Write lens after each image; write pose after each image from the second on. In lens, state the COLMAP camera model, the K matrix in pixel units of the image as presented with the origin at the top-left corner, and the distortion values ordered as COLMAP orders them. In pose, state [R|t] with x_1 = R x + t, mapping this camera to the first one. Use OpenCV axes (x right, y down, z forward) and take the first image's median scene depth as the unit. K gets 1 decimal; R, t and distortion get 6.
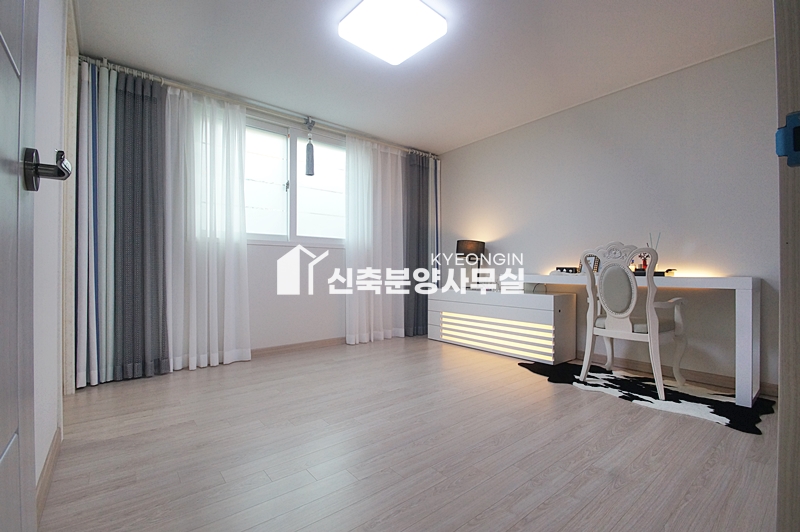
lens RADIAL K [[358.0, 0, 399.7], [0, 358.0, 271.7], [0, 0, 1]] dist [0.014154, -0.018053]
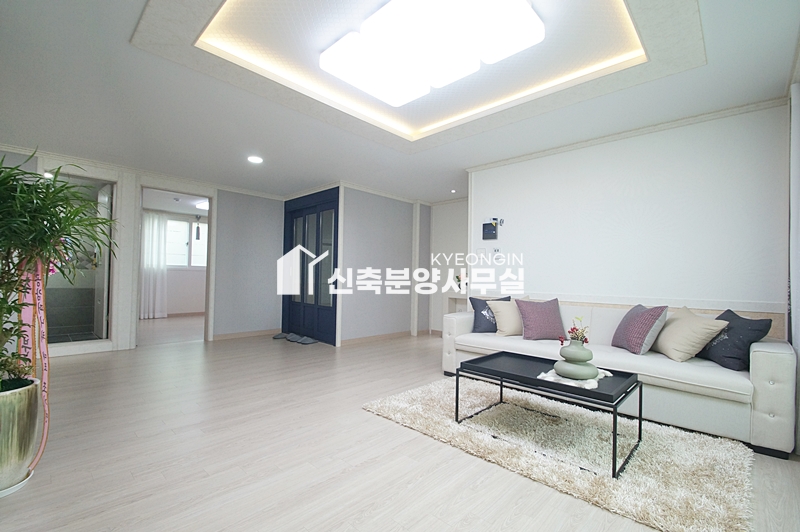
lens RADIAL K [[358.0, 0, 399.7], [0, 358.0, 271.7], [0, 0, 1]] dist [0.014154, -0.018053]
pose [[0.987135, 0.025216, 0.157887, 0.733947], [-0.023032, 0.999612, -0.015647, -0.062602], [-0.158221, 0.011809, 0.987333, -1.617095]]
